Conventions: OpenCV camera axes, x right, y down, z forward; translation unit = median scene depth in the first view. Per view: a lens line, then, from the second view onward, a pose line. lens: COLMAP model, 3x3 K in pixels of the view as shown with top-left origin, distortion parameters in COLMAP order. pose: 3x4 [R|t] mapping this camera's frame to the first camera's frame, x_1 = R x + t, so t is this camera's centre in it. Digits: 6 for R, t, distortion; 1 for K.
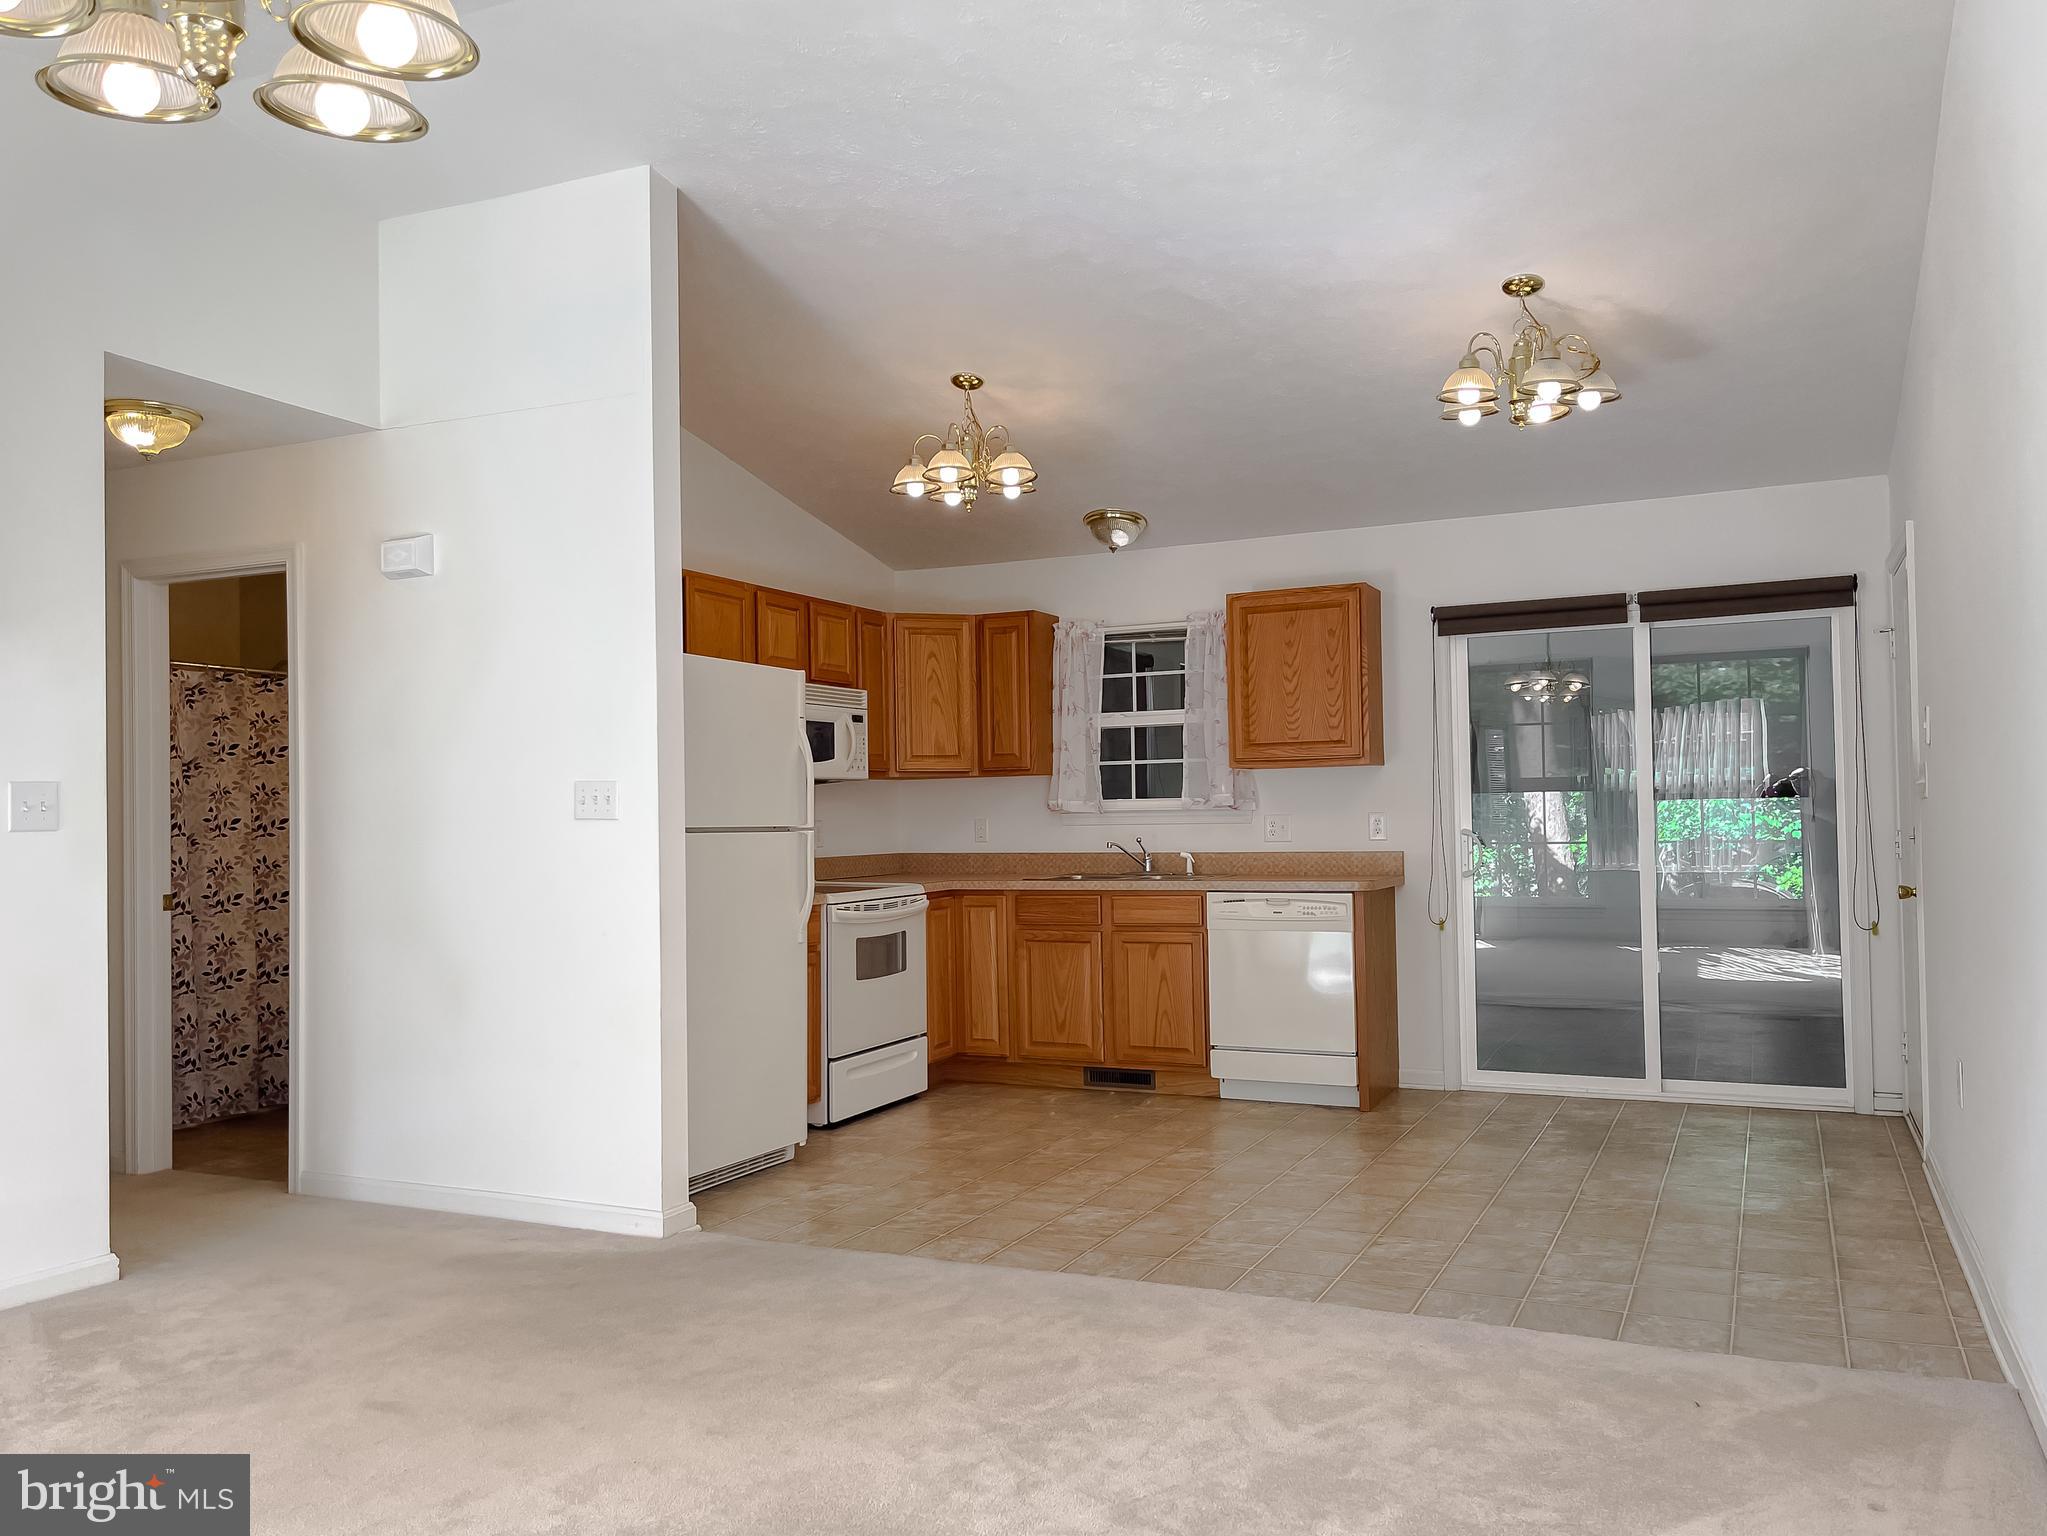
lens RADIAL K [[1553.4, 0, 1024.9], [0, 1553.4, 777.9], [0, 0, 1]] dist [0.078494, -0.107753]
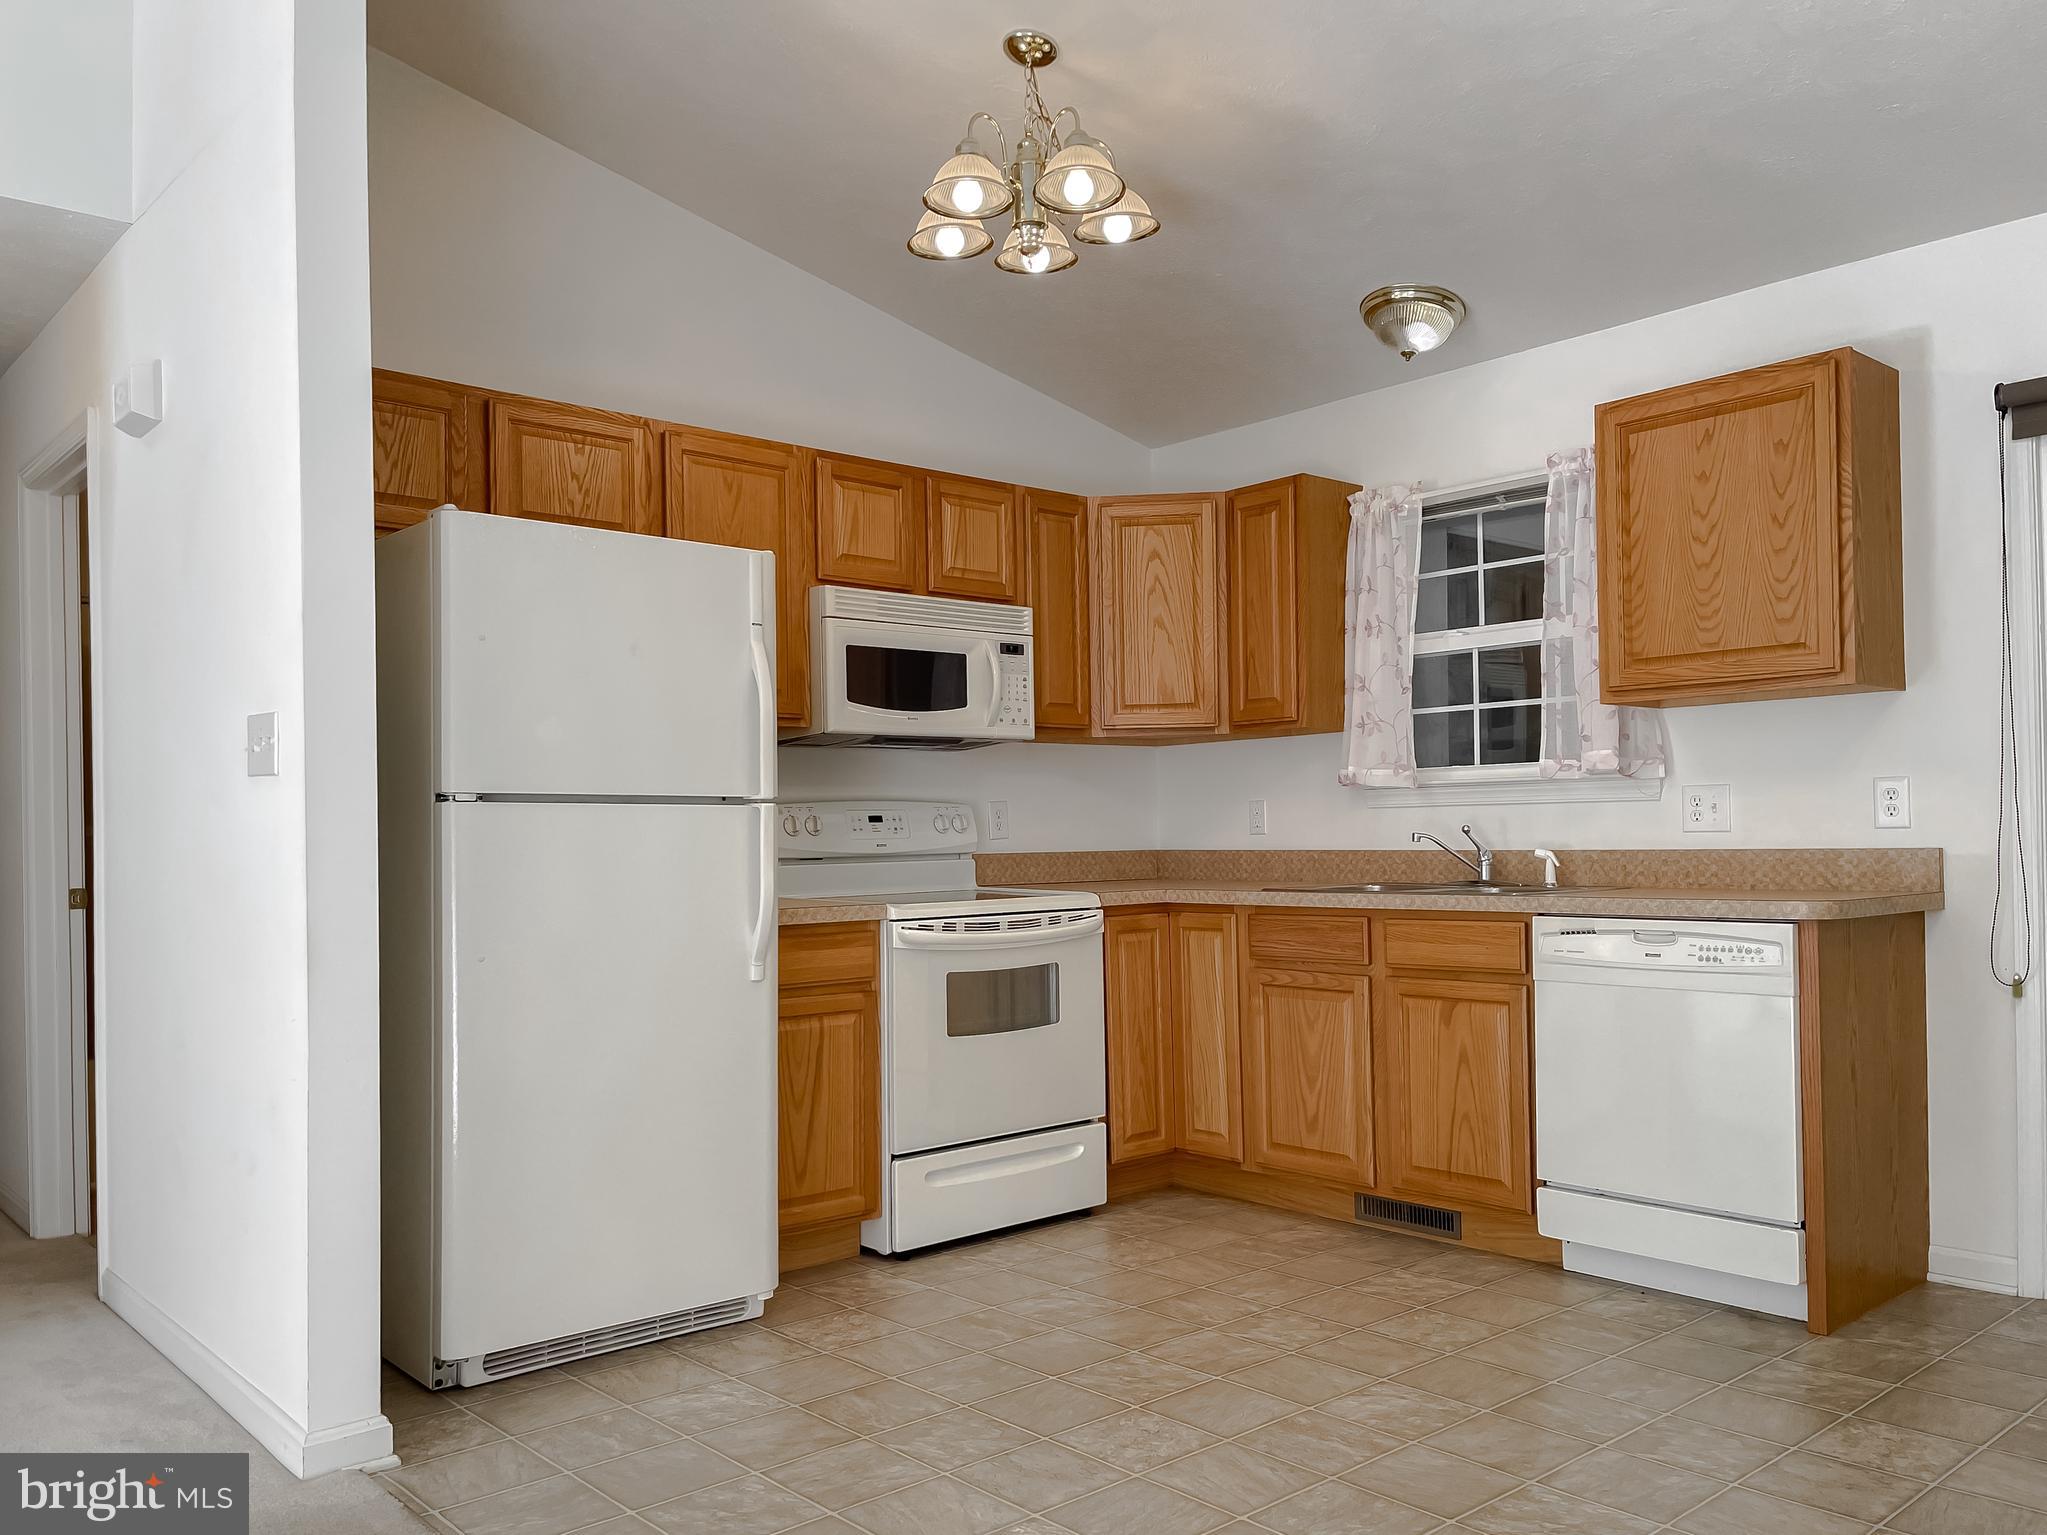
lens RADIAL K [[1585.6, 0, 1018.5], [0, 1585.6, 823.2], [0, 0, 1]] dist [0.087491, -0.124013]
pose [[0.918561, -0.000038, -0.395280, 0.173100], [0.009075, 0.999738, 0.020994, 0.024198], [0.395176, -0.022871, 0.918321, 0.371188]]
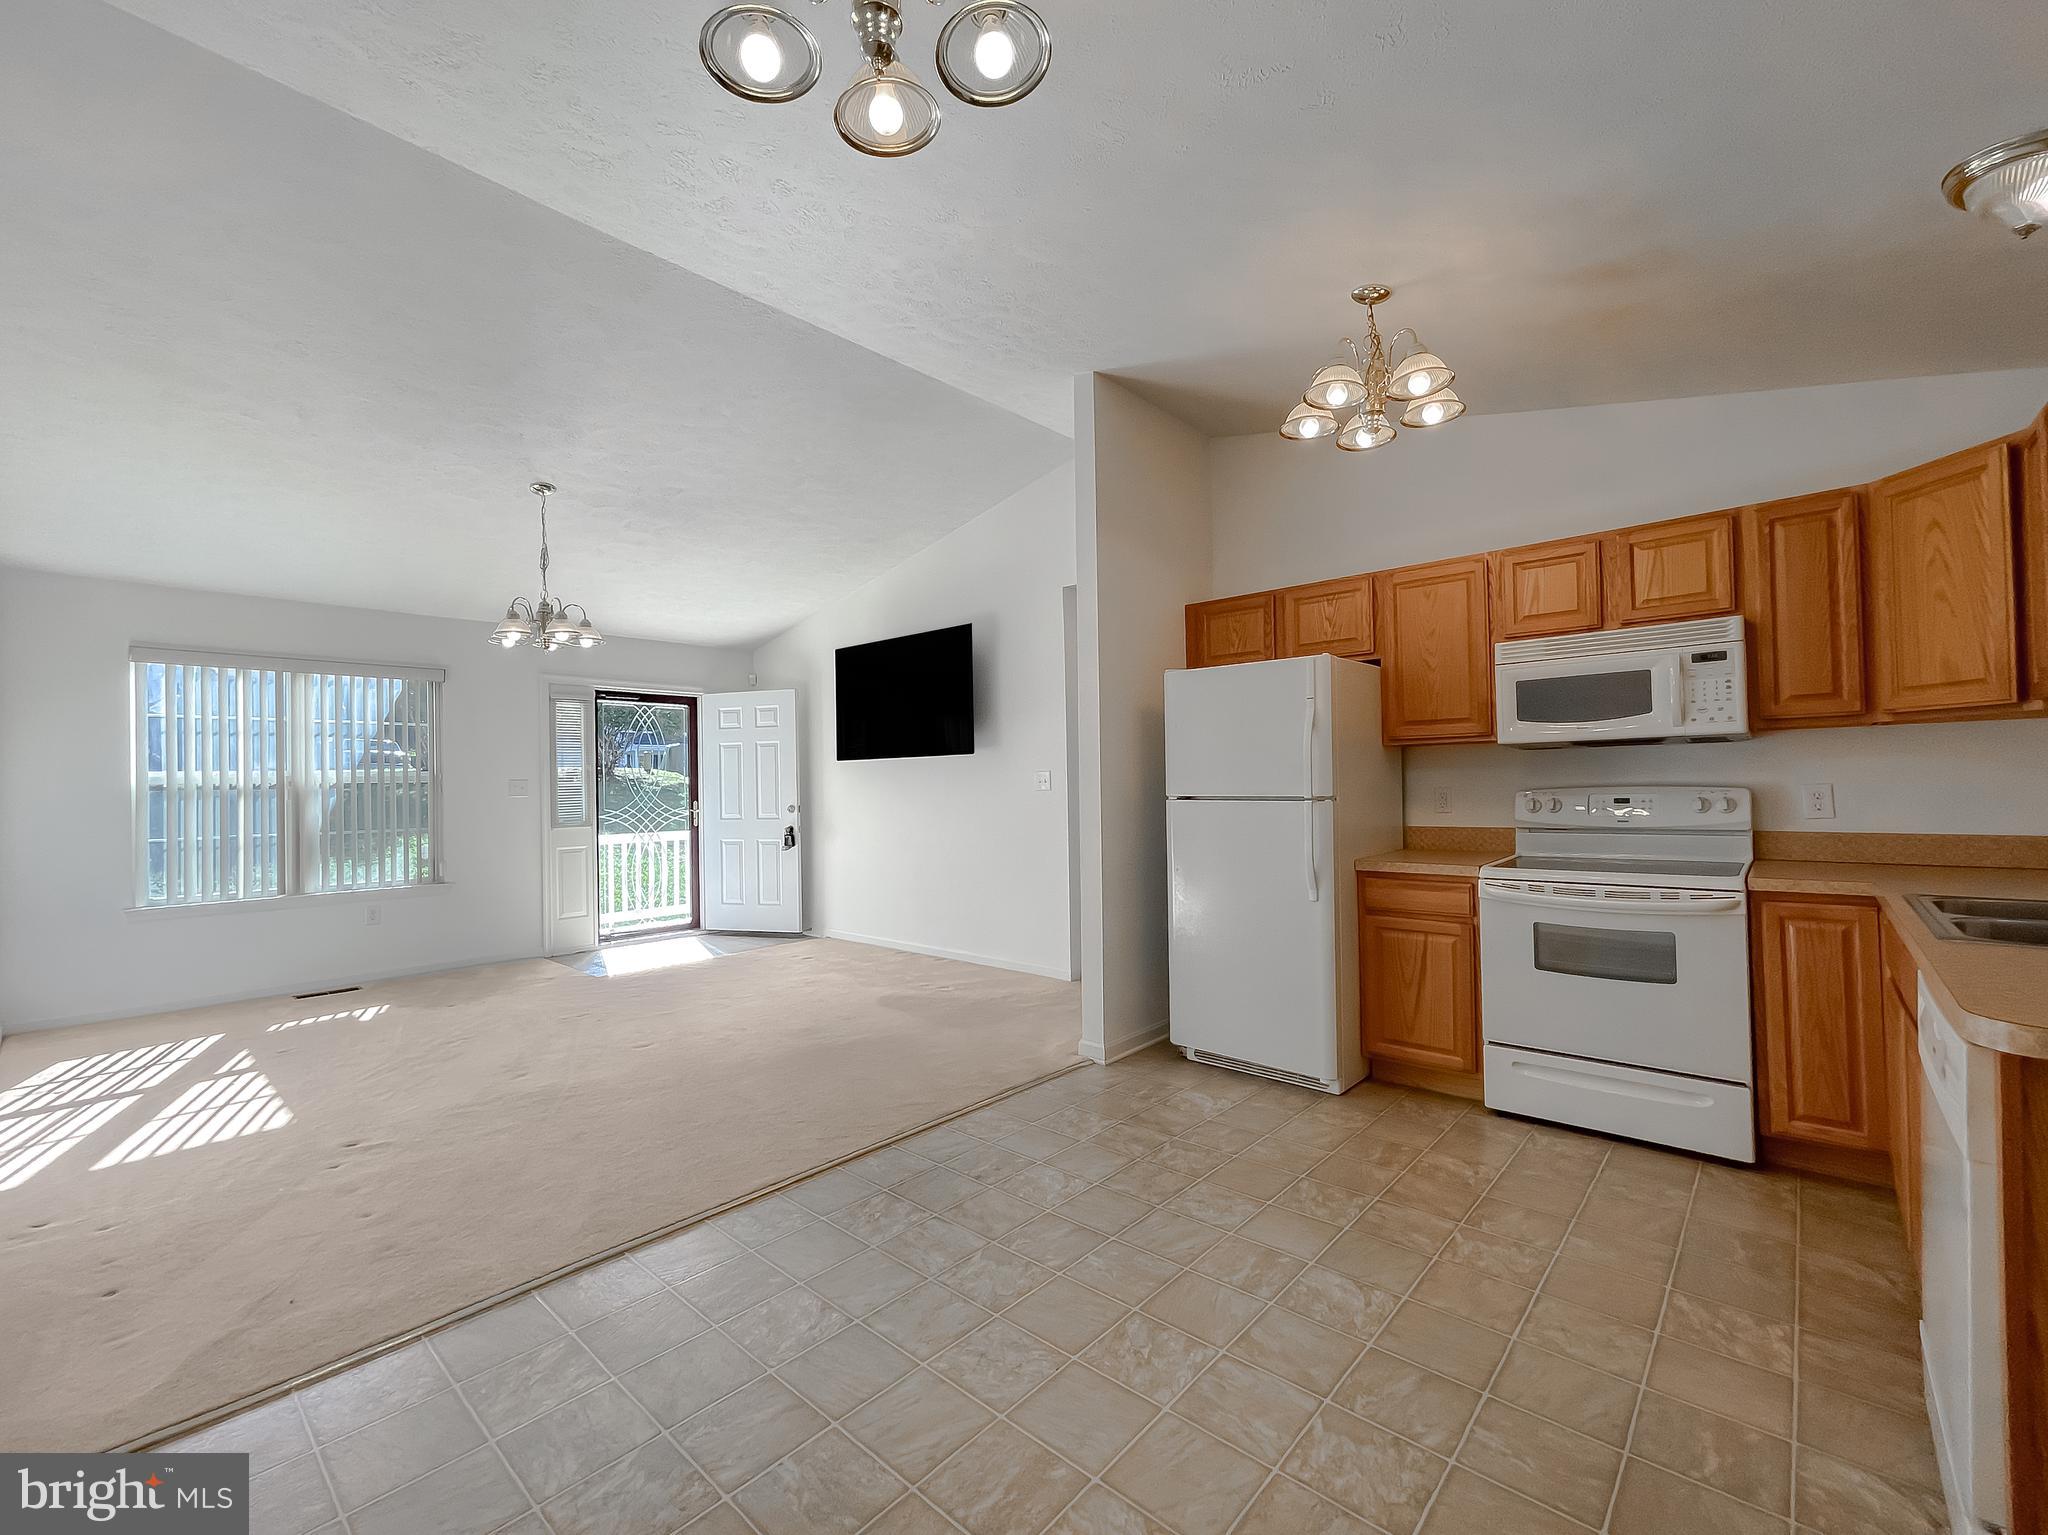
lens RADIAL K [[863.5, 0, 1012.5], [0, 863.5, 773.5], [0, 0, 1]] dist [-0.015827, 0.010713]
pose [[-0.290948, 0.009395, -0.956693, 0.418207], [0.047338, 0.998868, -0.004587, 0.006185], [0.955567, -0.046623, -0.291063, 0.806868]]
